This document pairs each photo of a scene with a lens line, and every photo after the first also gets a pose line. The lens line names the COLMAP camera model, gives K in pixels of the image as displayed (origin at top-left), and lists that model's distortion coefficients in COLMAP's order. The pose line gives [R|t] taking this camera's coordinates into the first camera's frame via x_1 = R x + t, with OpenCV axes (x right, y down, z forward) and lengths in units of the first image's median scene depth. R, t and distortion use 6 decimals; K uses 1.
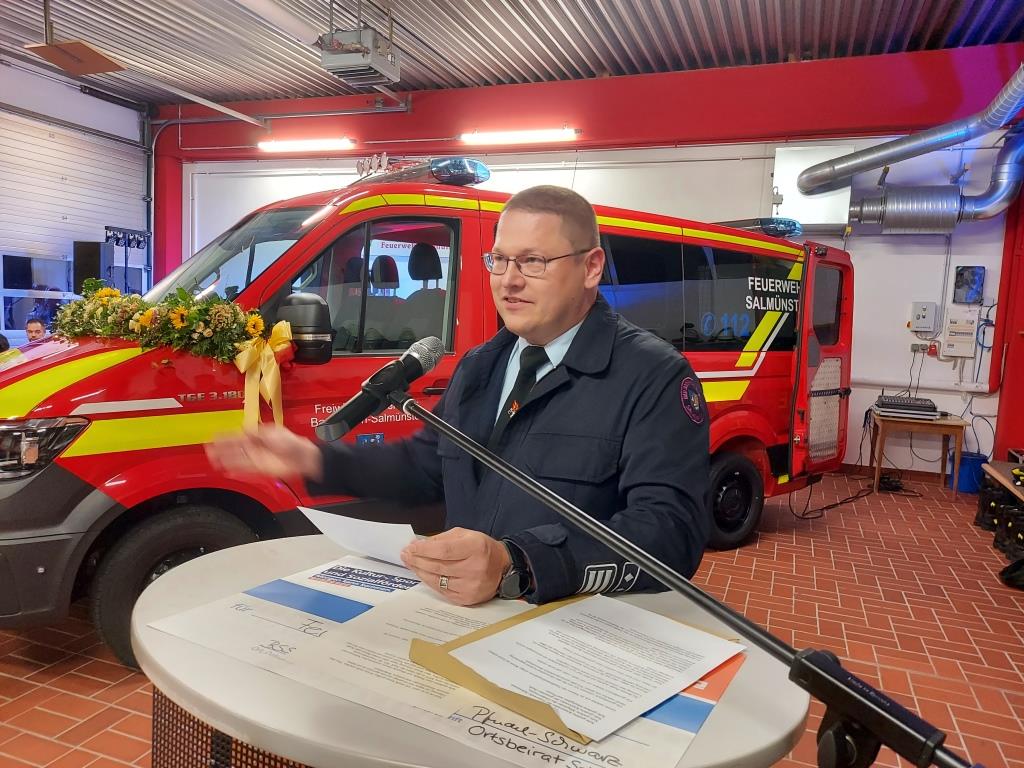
lens RADIAL K [[745.3, 0, 508.2], [0, 745.3, 384.4], [0, 0, 1]] dist [0.052945, -0.040040]
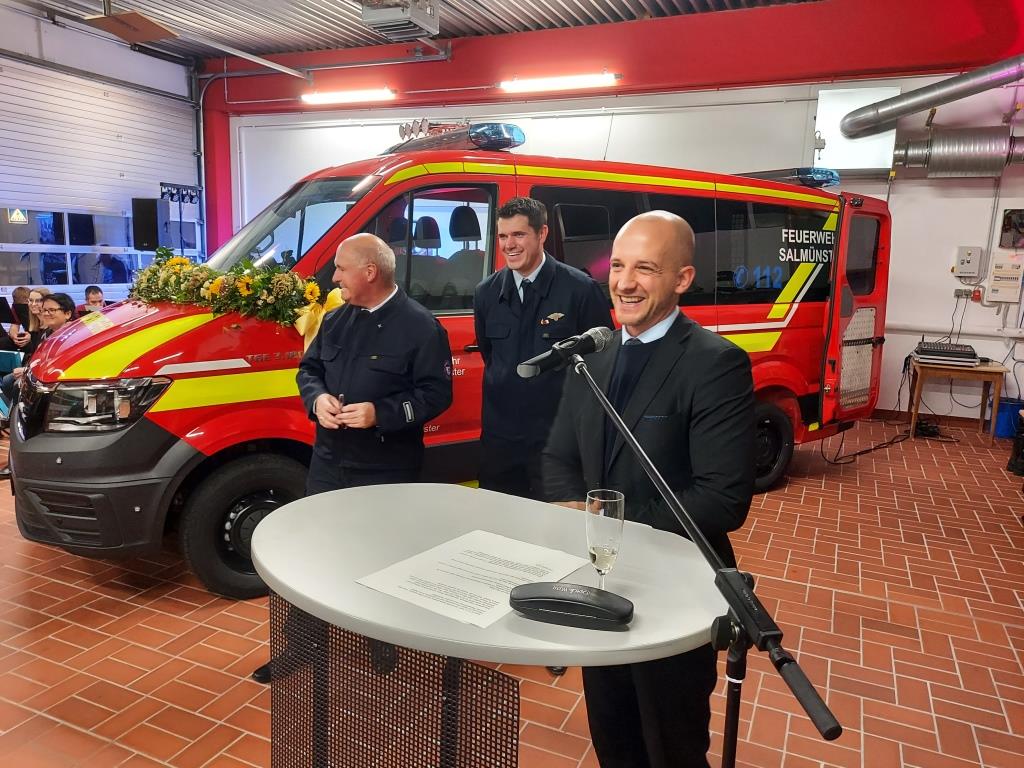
lens RADIAL K [[748.1, 0, 508.8], [0, 748.1, 384.1], [0, 0, 1]] dist [0.055221, -0.048992]
pose [[0.998317, -0.003787, -0.057860, 0.008381], [0.008207, 0.997048, 0.076338, -0.014761], [0.057400, -0.076685, 0.995402, -0.053305]]
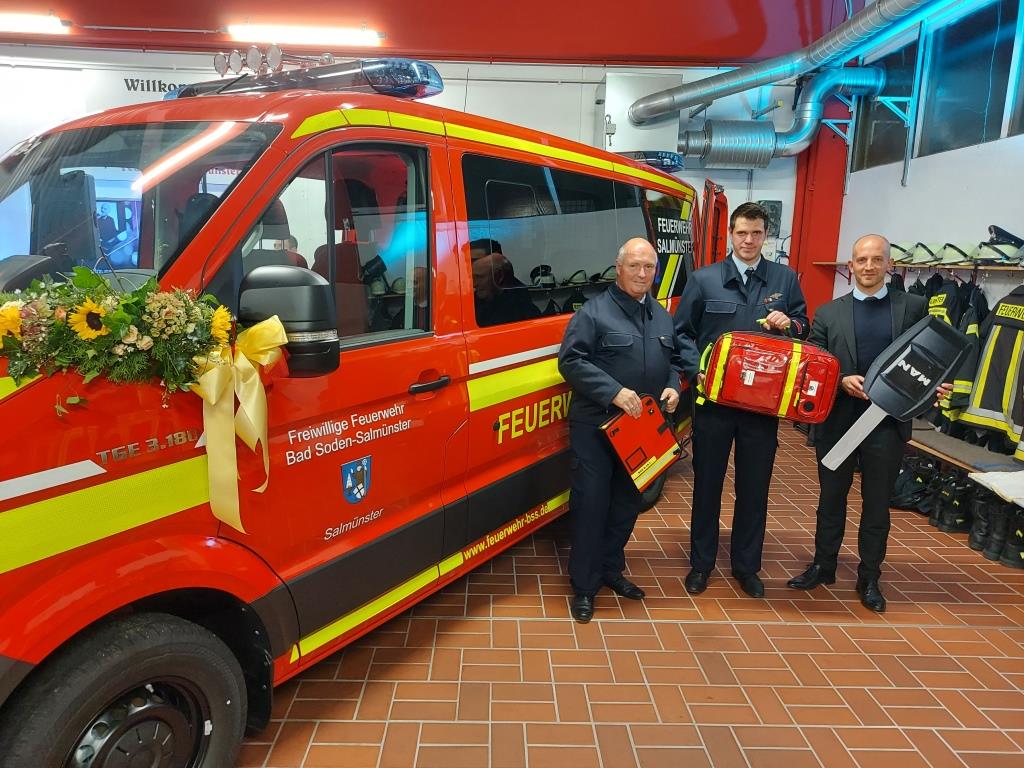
lens RADIAL K [[745.8, 0, 512.0], [0, 745.8, 384.0], [0, 0, 1]] dist [0.058935, -0.051335]
pose [[0.924003, -0.088564, 0.371988, -0.200055], [0.051166, 0.992697, 0.109249, -0.048591], [-0.378947, -0.081914, 0.921786, 0.194761]]
